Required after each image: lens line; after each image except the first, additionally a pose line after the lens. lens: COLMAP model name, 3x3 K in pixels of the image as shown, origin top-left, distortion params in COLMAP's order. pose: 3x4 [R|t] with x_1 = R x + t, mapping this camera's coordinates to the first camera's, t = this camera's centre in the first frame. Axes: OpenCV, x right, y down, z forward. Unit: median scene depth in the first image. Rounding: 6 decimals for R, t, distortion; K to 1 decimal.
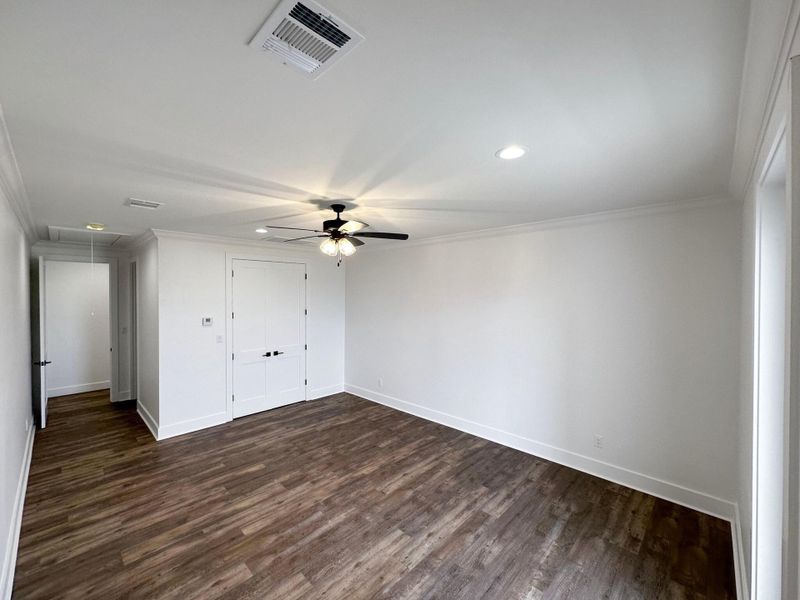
lens RADIAL K [[324.9, 0, 398.6], [0, 324.9, 297.8], [0, 0, 1]] dist [0.002123, -0.000308]
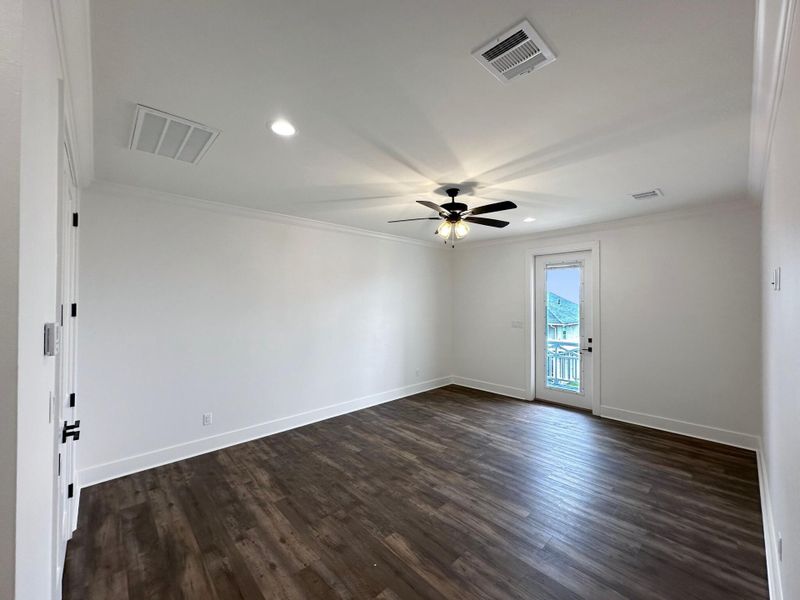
lens RADIAL K [[324.9, 0, 398.6], [0, 324.9, 300.5], [0, 0, 1]] dist [0.002123, -0.000308]
pose [[0.051809, 0.006736, 0.998634, -1.050043], [0.006926, 0.999951, -0.007104, 0.066624], [-0.998633, 0.007285, 0.051760, 0.953682]]
